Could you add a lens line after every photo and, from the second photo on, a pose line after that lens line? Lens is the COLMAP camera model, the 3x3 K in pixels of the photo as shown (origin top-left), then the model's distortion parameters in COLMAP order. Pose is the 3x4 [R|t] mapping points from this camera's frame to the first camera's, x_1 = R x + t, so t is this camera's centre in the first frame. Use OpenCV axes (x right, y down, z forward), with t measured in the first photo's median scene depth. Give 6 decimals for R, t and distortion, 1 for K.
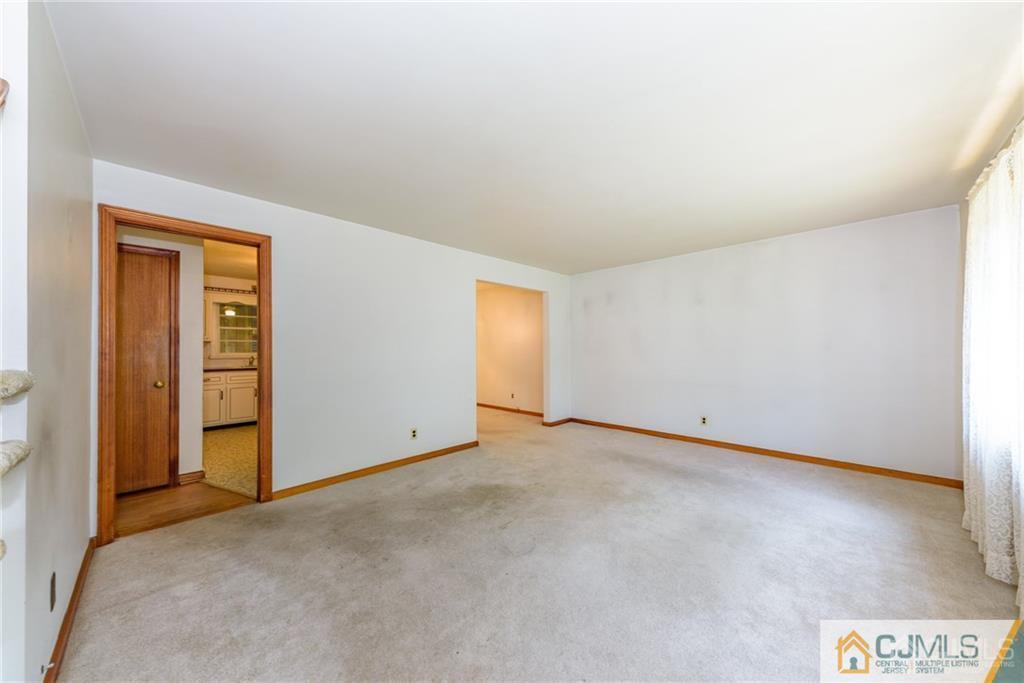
lens RADIAL K [[349.4, 0, 514.0], [0, 349.4, 348.4], [0, 0, 1]] dist [0.011740, -0.001106]
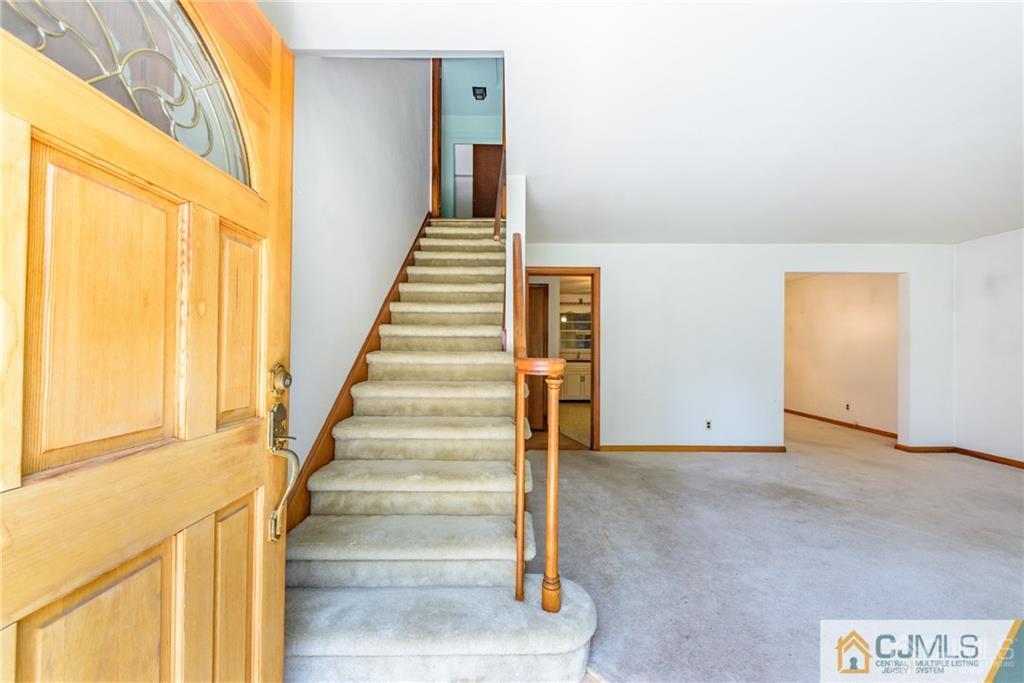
lens RADIAL K [[360.6, 0, 513.1], [0, 360.6, 343.5], [0, 0, 1]] dist [-0.000874, -0.000196]
pose [[0.702700, 0.001289, -0.711485, 0.111780], [-0.007949, 0.999950, -0.006040, 0.004895], [0.711442, 0.009900, 0.702675, -0.296172]]
